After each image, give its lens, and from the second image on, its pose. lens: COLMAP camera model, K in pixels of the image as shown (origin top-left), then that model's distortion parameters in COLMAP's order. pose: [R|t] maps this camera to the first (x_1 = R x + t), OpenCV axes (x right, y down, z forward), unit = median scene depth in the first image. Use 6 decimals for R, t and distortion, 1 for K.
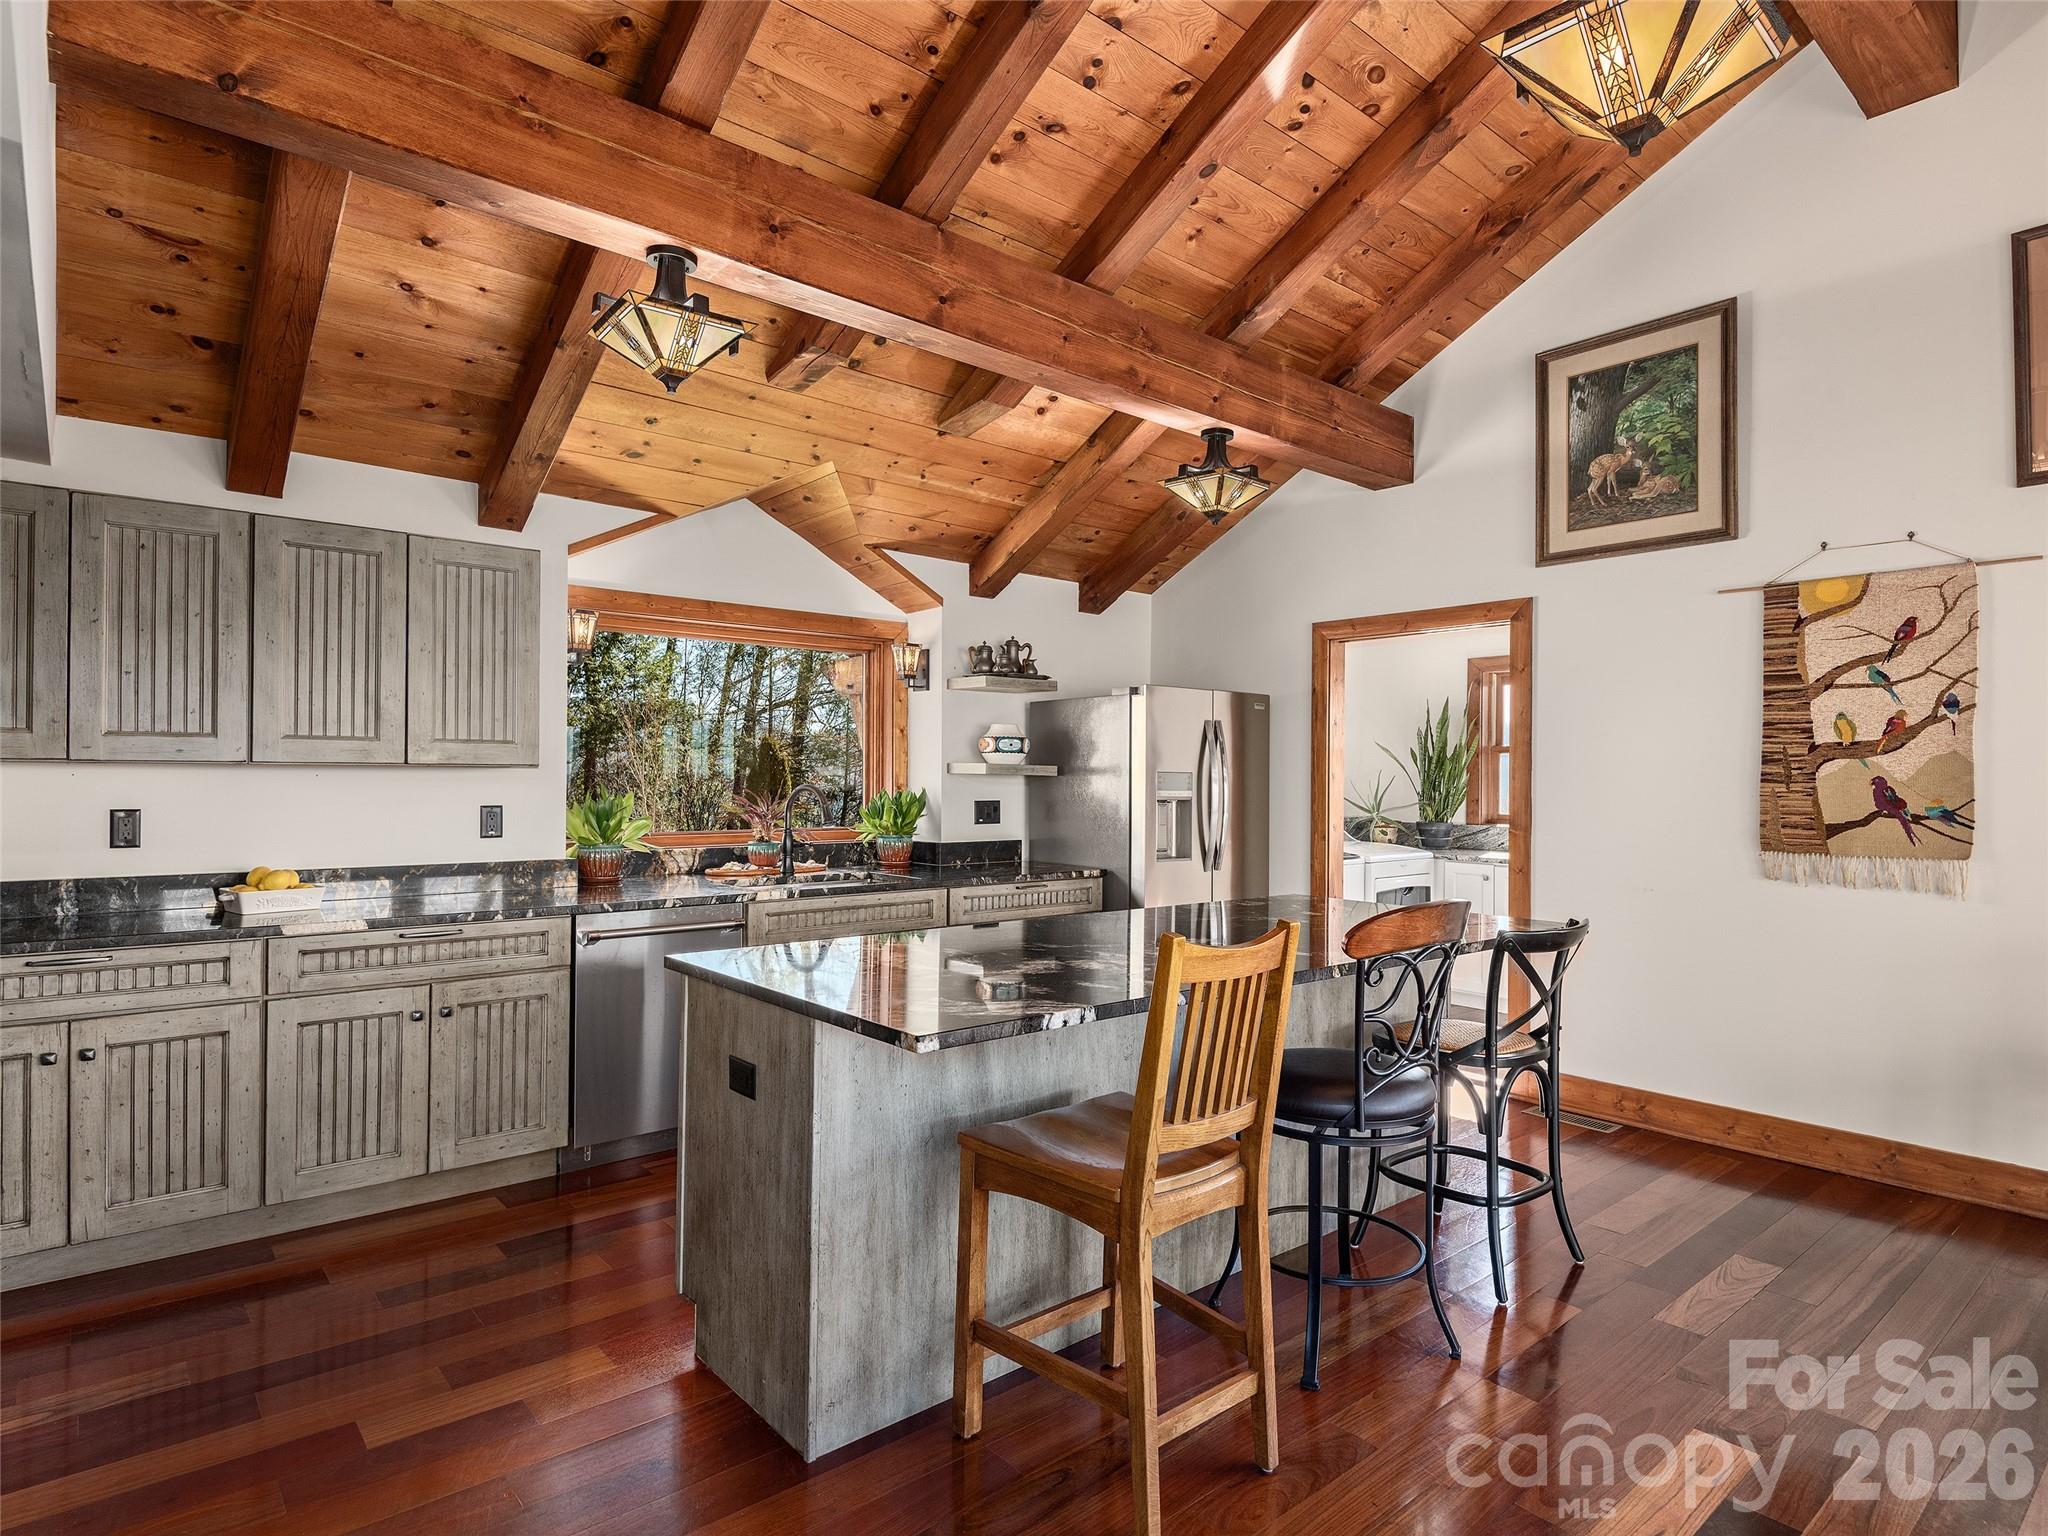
lens RADIAL K [[1106.2, 0, 1011.2], [0, 1106.2, 774.6], [0, 0, 1]] dist [-0.003141, -0.001076]
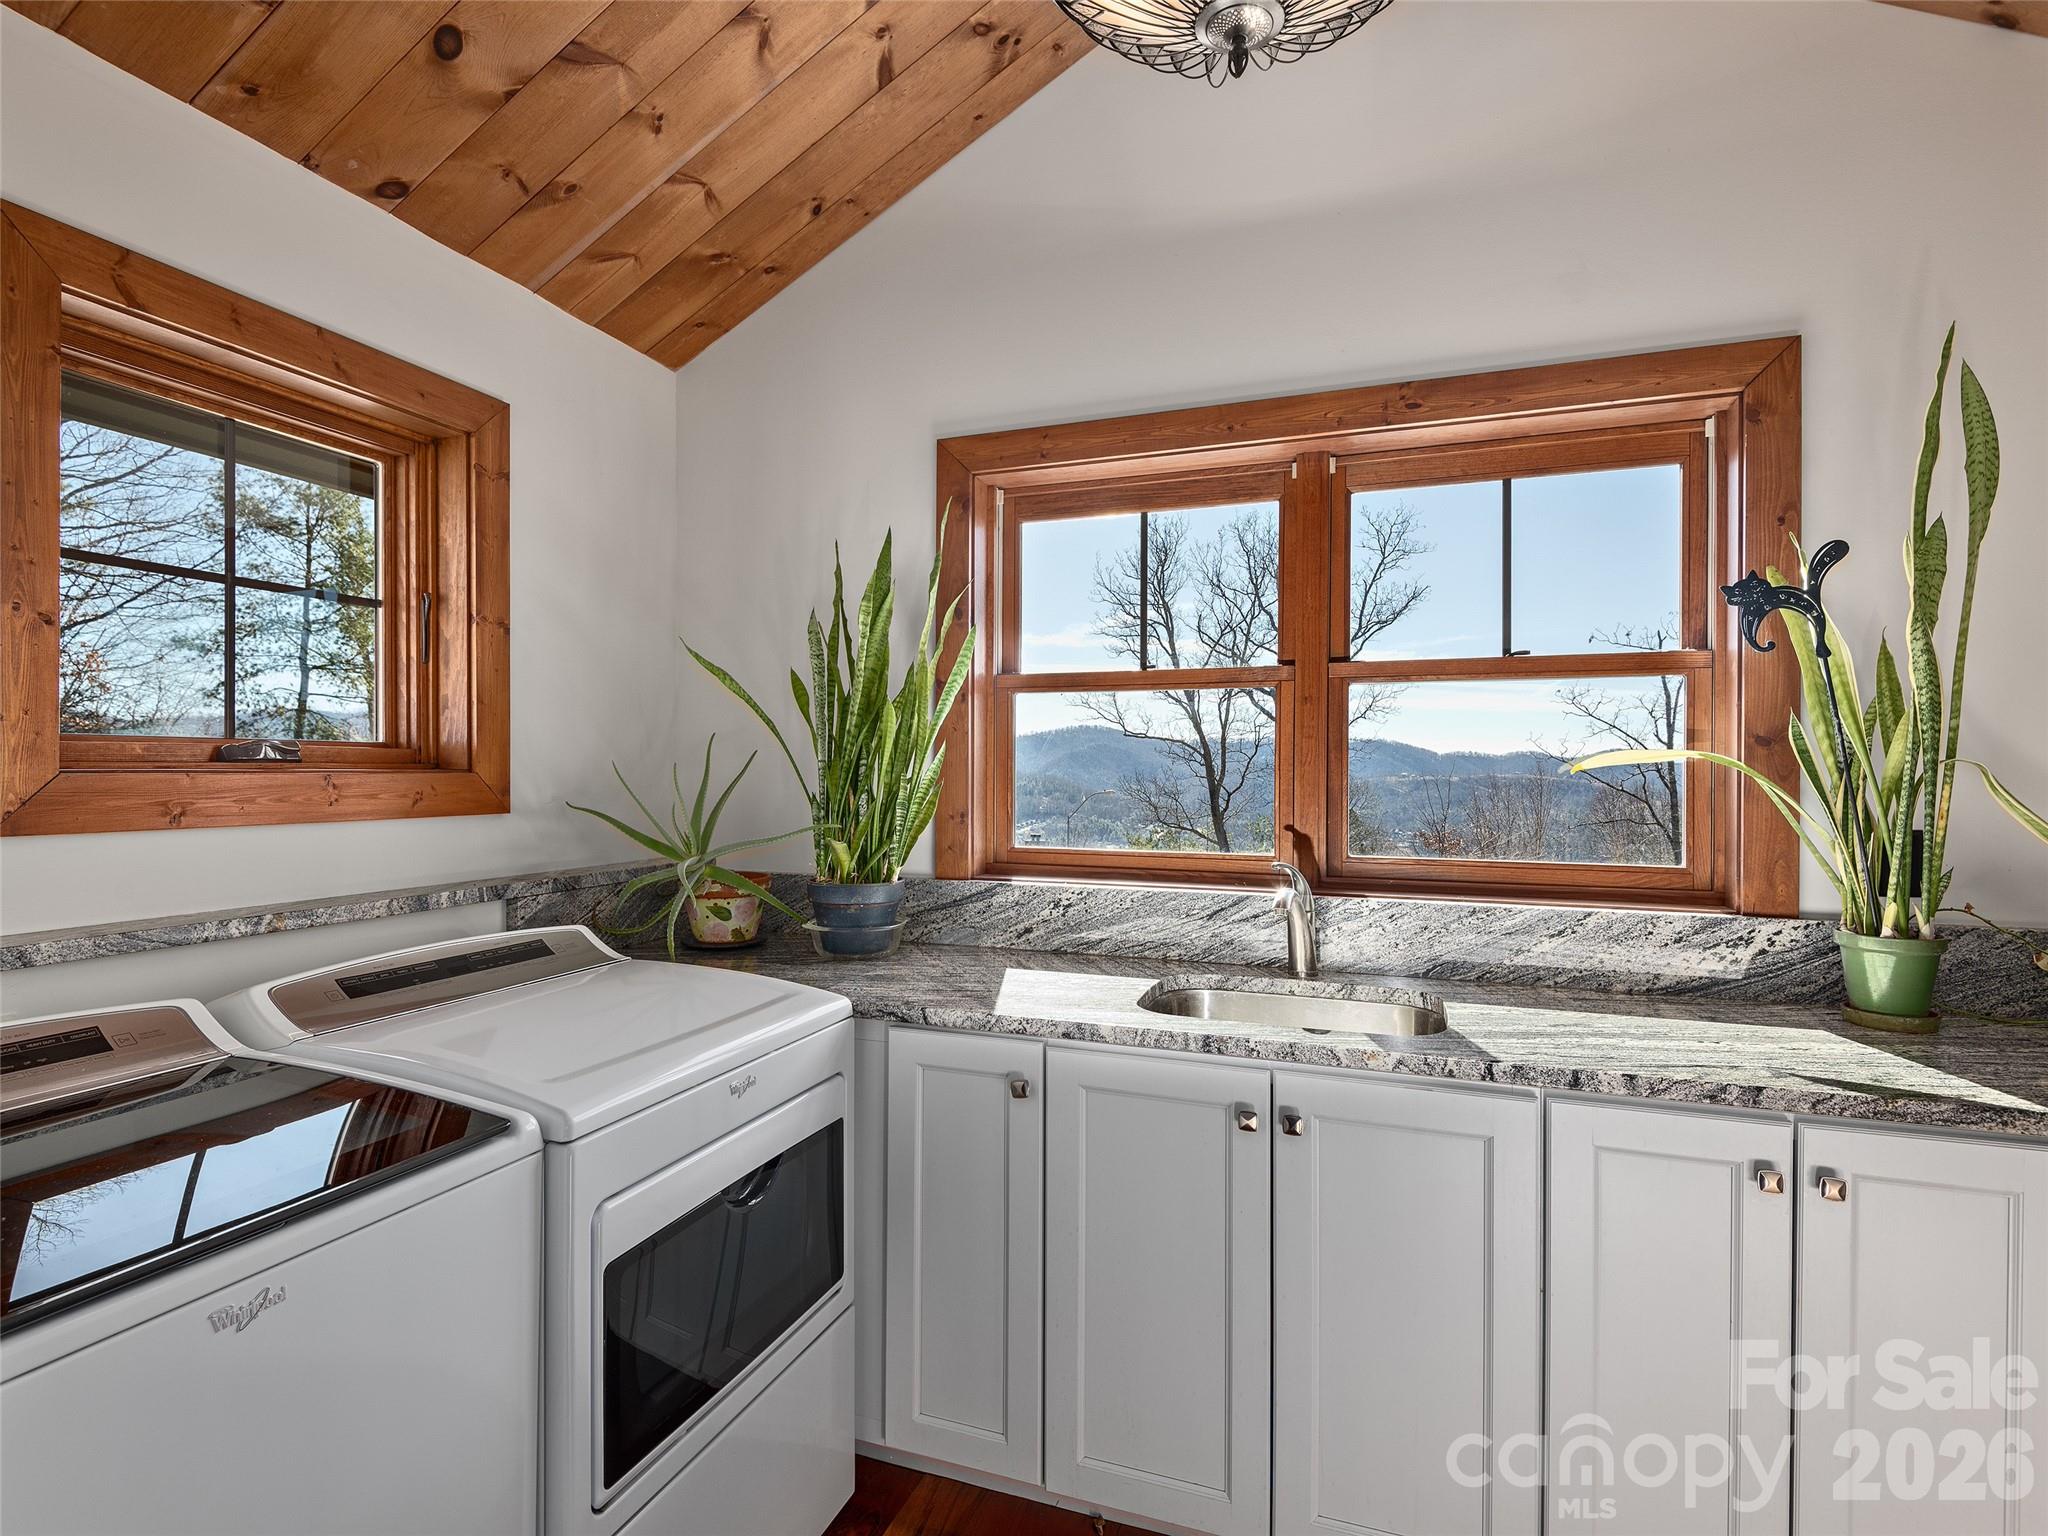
lens RADIAL K [[1024.7, 0, 1018.6], [0, 1024.7, 770.6], [0, 0, 1]] dist [0.014971, -0.012315]
pose [[0.868554, -0.009357, 0.495507, 0.264703], [0.006345, 0.999950, 0.007761, 0.005752], [-0.495555, -0.003597, 0.868569, 0.686914]]
